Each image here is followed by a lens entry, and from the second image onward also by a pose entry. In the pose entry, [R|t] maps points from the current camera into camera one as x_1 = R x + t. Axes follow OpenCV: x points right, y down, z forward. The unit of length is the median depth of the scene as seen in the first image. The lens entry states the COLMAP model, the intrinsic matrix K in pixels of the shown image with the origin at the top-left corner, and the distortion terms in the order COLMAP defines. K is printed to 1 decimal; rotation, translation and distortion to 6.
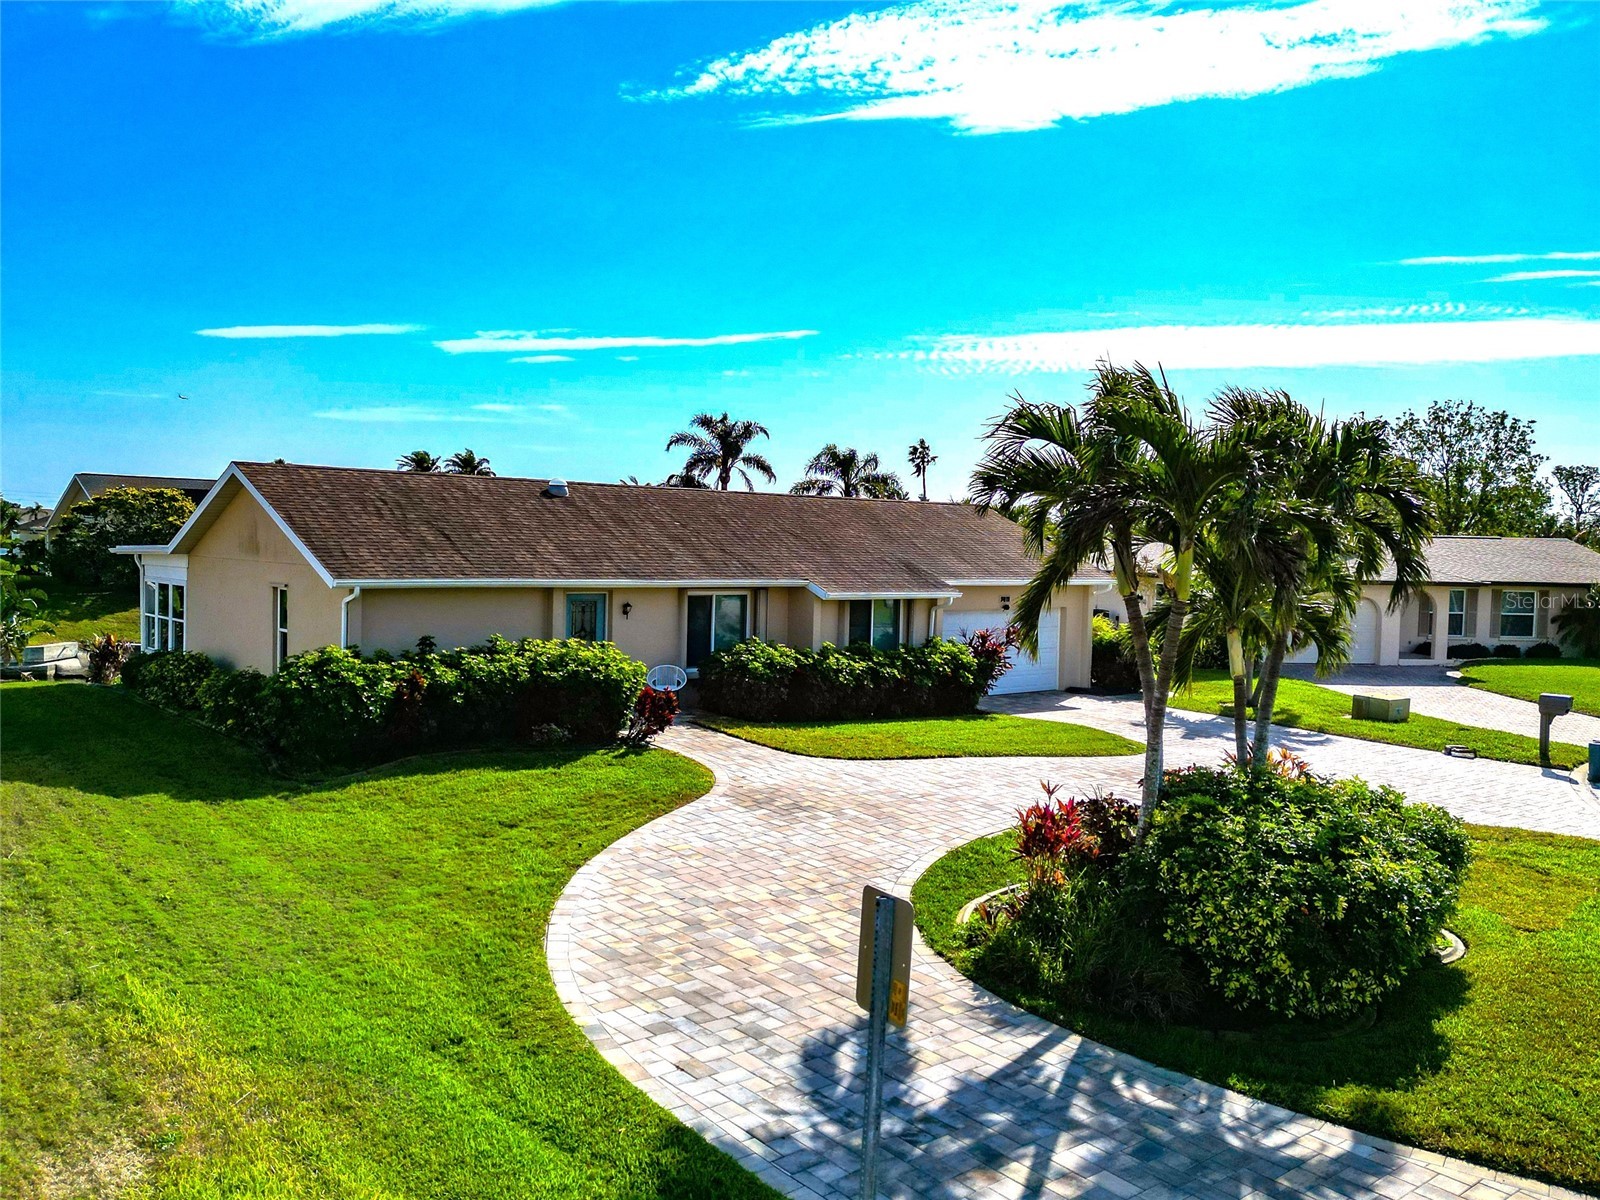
lens RADIAL K [[1308.5, 0, 811.8], [0, 1308.5, 658.8], [0, 0, 1]] dist [0.057237, -0.059037]
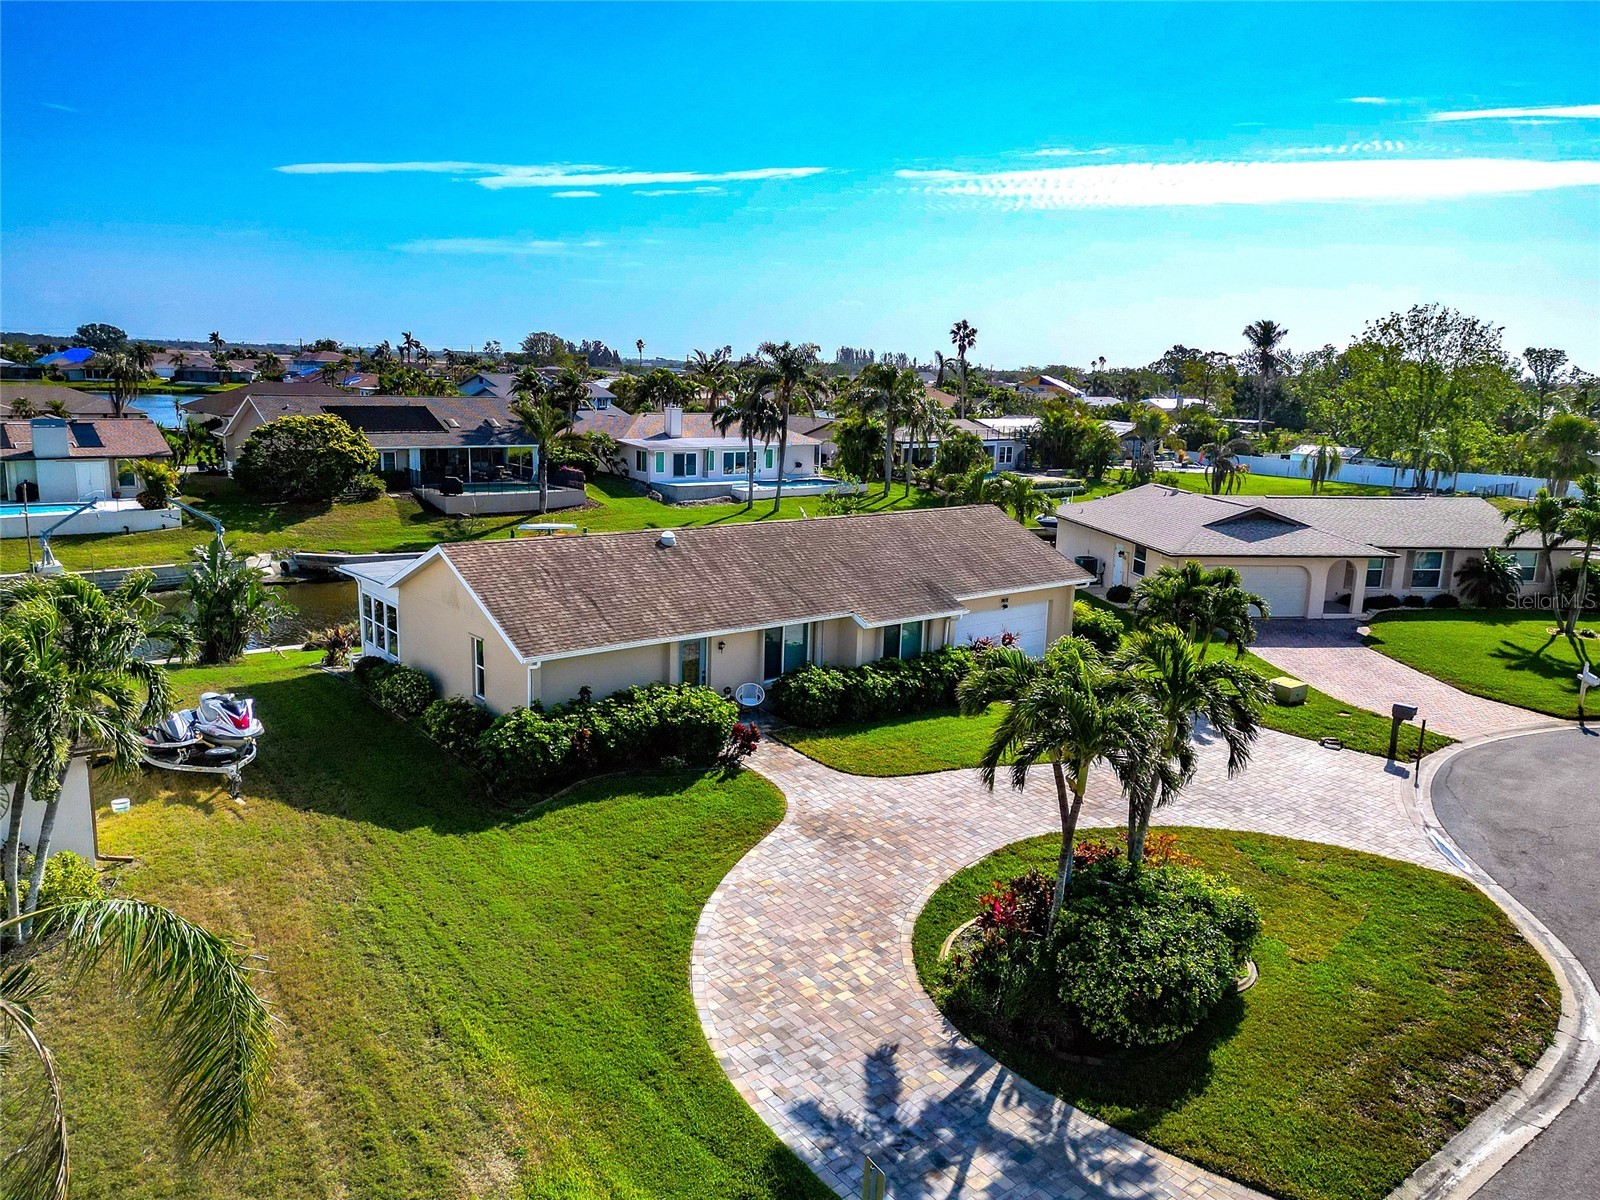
lens RADIAL K [[1126.8, 0, 829.6], [0, 1126.8, 685.3], [0, 0, 1]] dist [0.056439, -0.045681]
pose [[0.999586, 0.016345, -0.023678, 0.002115], [-0.012239, 0.986354, 0.164184, -0.332069], [0.026039, -0.163826, 0.986145, -0.300570]]
